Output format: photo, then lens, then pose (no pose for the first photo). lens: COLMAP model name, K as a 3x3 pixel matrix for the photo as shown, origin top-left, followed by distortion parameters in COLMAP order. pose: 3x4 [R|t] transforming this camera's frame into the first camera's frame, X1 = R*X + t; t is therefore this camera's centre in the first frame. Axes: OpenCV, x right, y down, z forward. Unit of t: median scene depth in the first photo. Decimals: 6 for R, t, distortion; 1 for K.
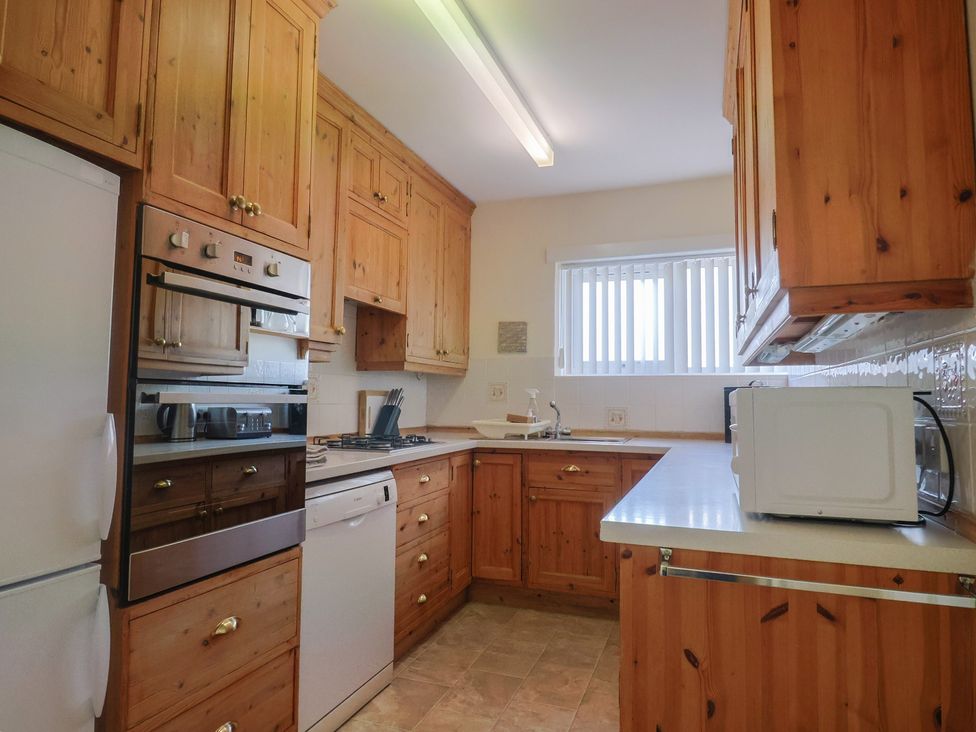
lens RADIAL K [[586.3, 0, 488.0], [0, 586.3, 366.0], [0, 0, 1]] dist [-0.006256, -0.000846]
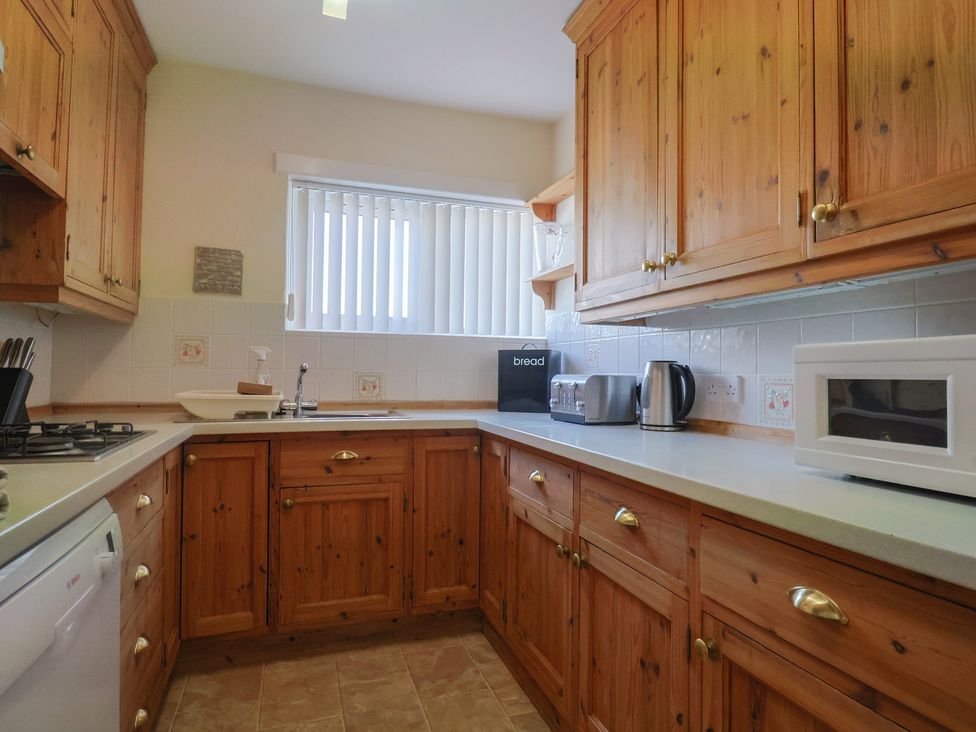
lens RADIAL K [[564.6, 0, 488.0], [0, 564.6, 366.0], [0, 0, 1]] dist [-0.002686, -0.021075]
pose [[0.761638, 0.009186, 0.647937, -0.171010], [-0.041620, 0.998528, 0.034766, 0.030661], [-0.646664, -0.053446, 0.760900, 0.343955]]
